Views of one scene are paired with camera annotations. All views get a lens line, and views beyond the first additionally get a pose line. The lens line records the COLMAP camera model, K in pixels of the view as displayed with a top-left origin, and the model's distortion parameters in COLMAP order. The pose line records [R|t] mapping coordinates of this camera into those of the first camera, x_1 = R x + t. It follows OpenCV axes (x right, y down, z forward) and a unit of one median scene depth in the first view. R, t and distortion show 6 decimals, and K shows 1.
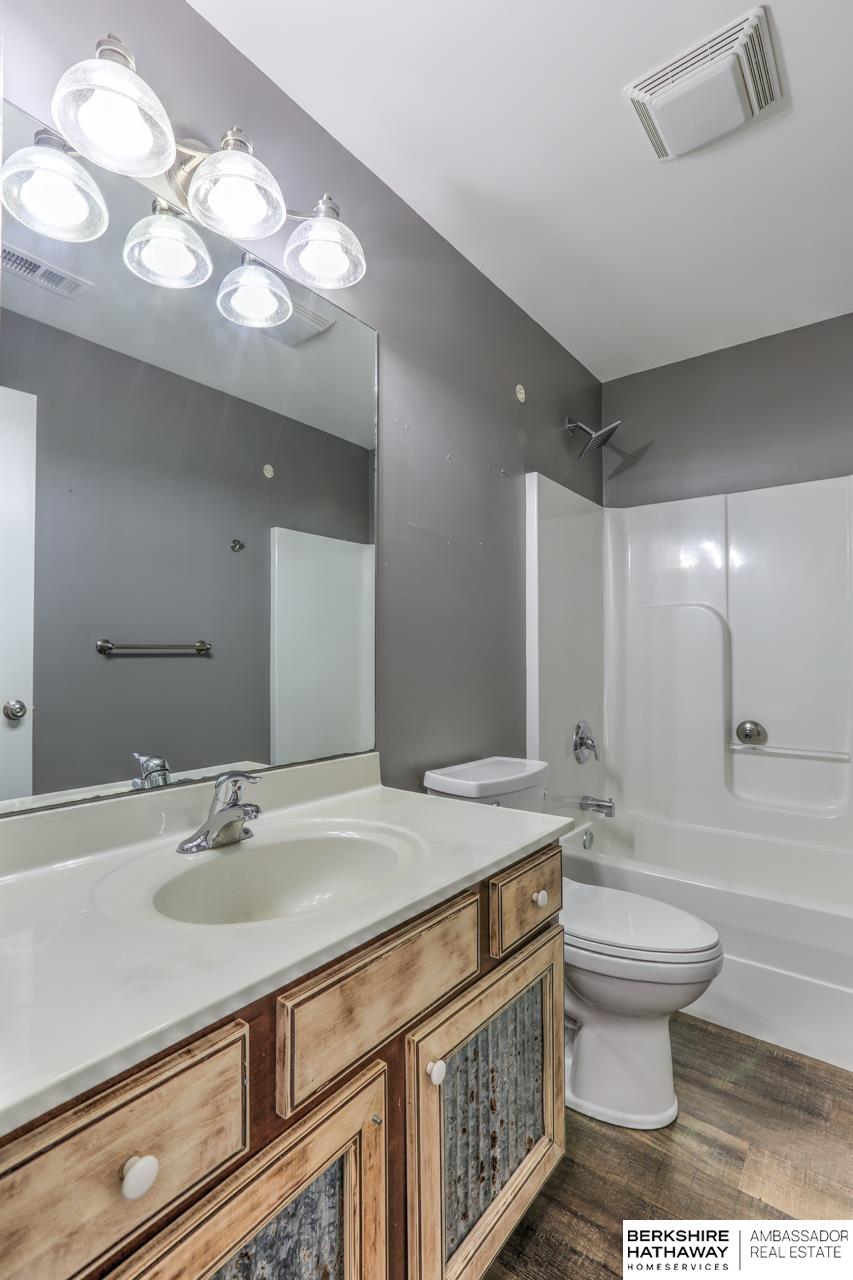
lens RADIAL K [[587.6, 0, 327.5], [0, 587.6, 703.6], [0, 0, 1]] dist [-0.028727, 0.018988]
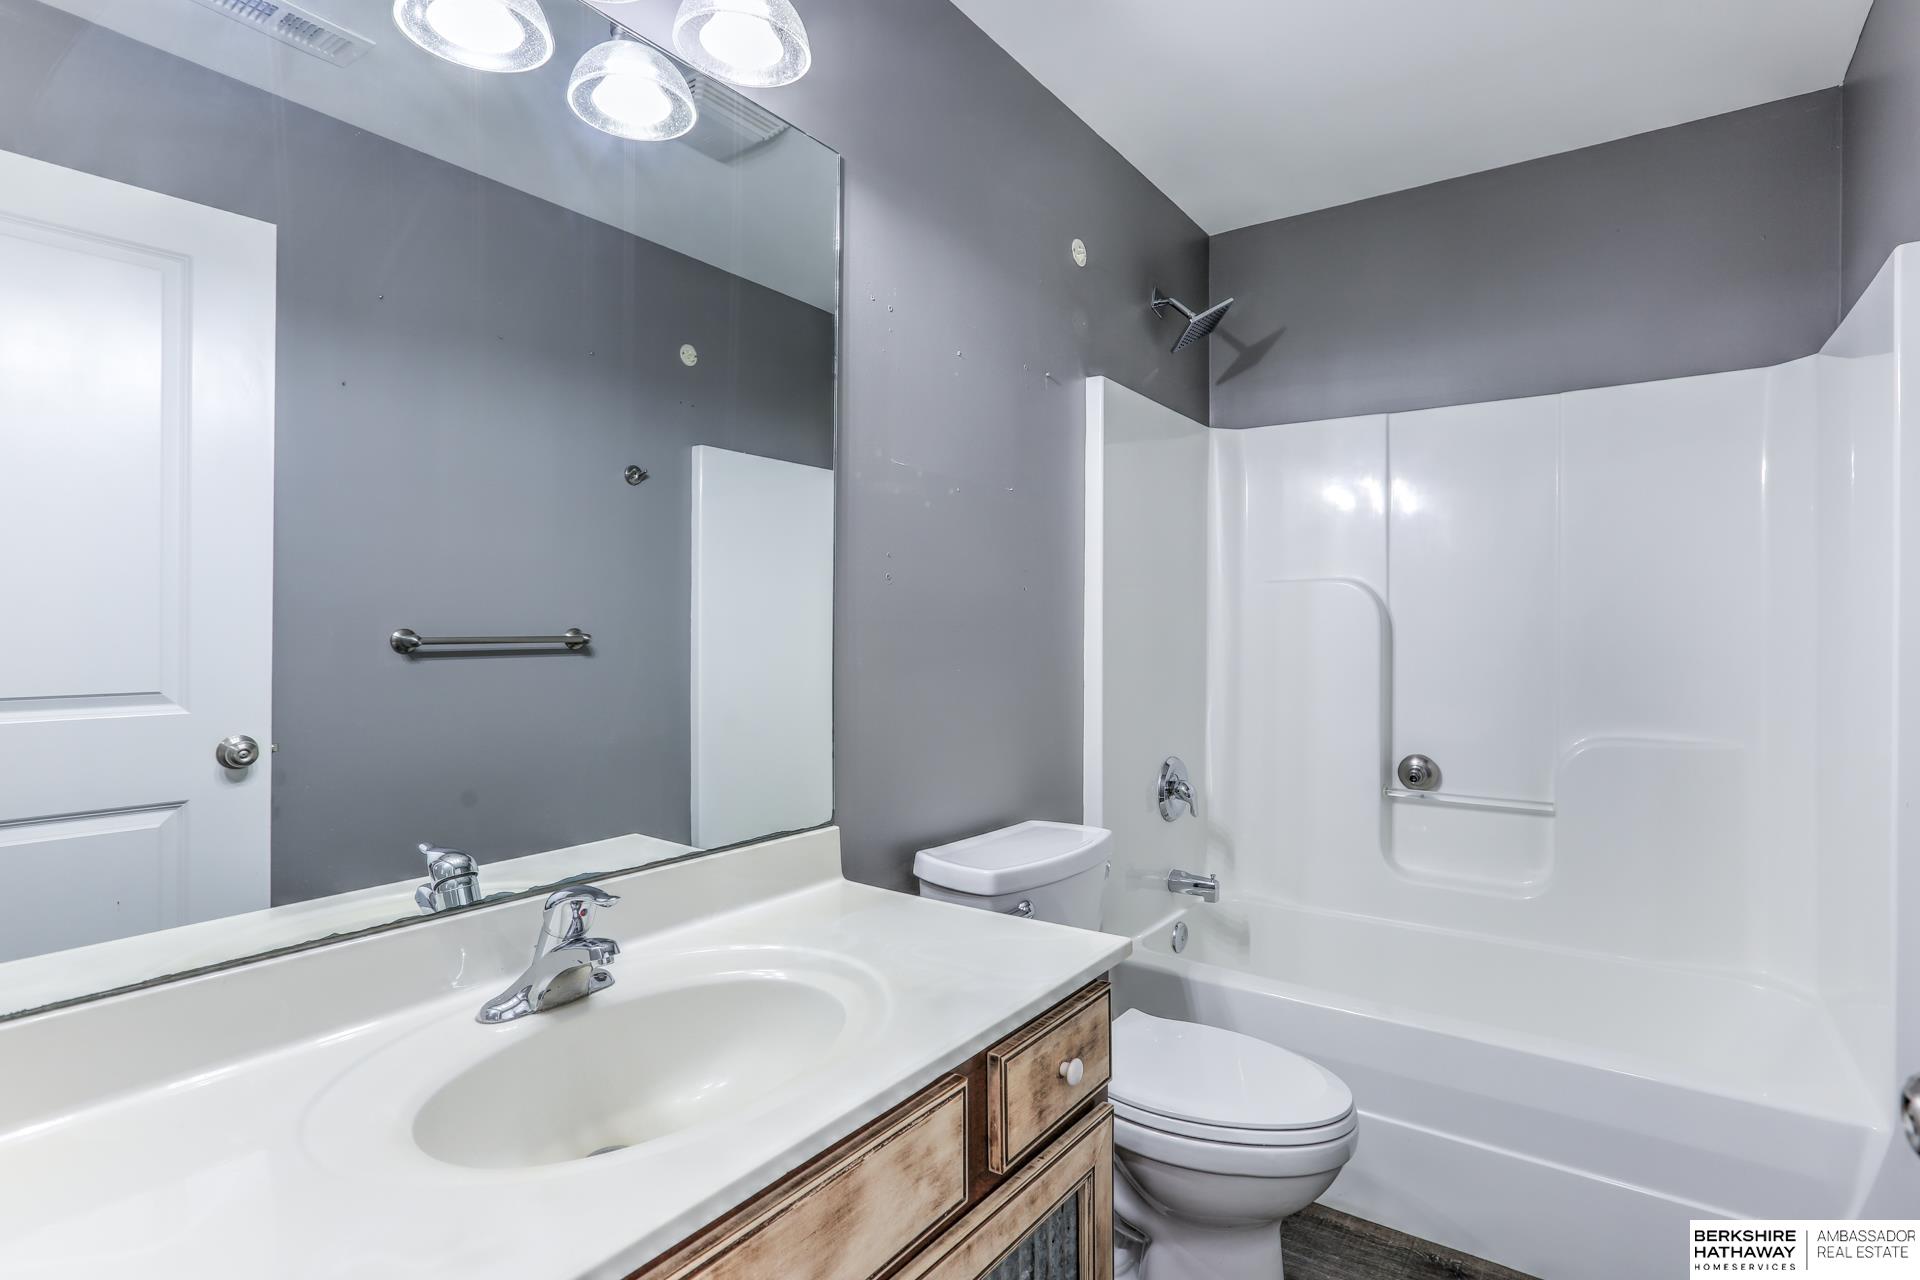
lens RADIAL K [[881.5, 0, 955.4], [0, 881.5, 642.3], [0, 0, 1]] dist [-0.028727, 0.018988]
pose [[0.996473, 0.006060, 0.083697, 0.131811], [-0.006864, 0.999933, 0.009323, -0.124625], [-0.083635, -0.009864, 0.996448, 0.050351]]
